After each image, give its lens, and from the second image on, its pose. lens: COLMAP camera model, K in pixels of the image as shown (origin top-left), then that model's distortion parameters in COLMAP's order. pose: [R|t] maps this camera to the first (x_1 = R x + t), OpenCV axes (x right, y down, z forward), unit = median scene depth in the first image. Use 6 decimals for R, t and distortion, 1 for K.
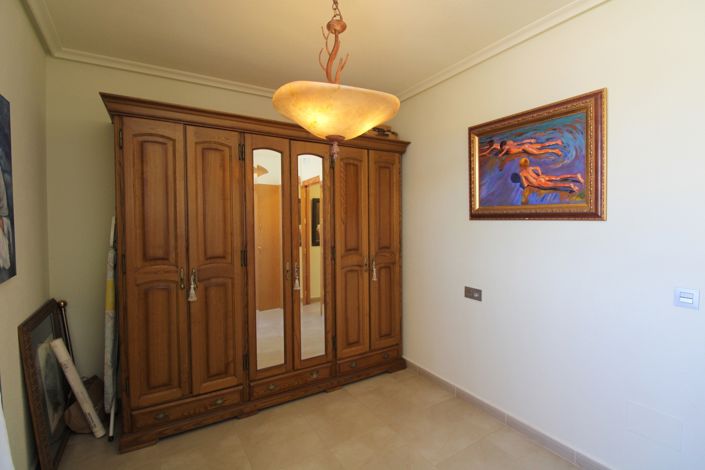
lens RADIAL K [[335.5, 0, 352.5], [0, 335.5, 235.0], [0, 0, 1]] dist [0.000873, -0.000273]
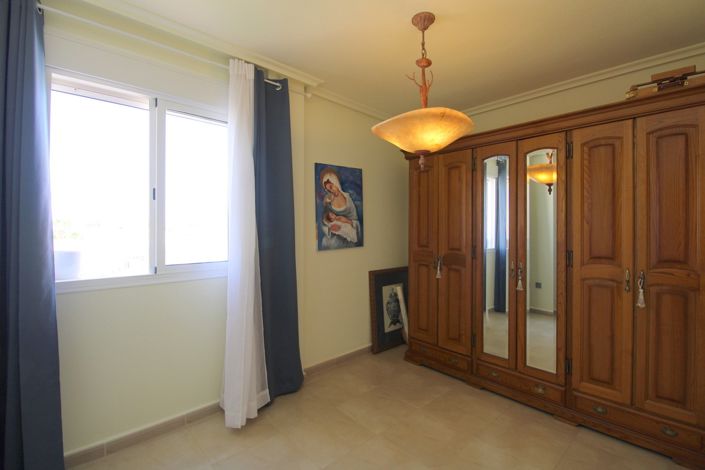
lens RADIAL K [[294.3, 0, 353.2], [0, 294.3, 220.8], [0, 0, 1]] dist [-0.043216, 0.000139]
pose [[0.190959, -0.009068, -0.981556, 0.539180], [-0.029891, 0.999440, -0.015048, -0.012805], [0.981143, 0.032213, 0.190581, 0.332031]]
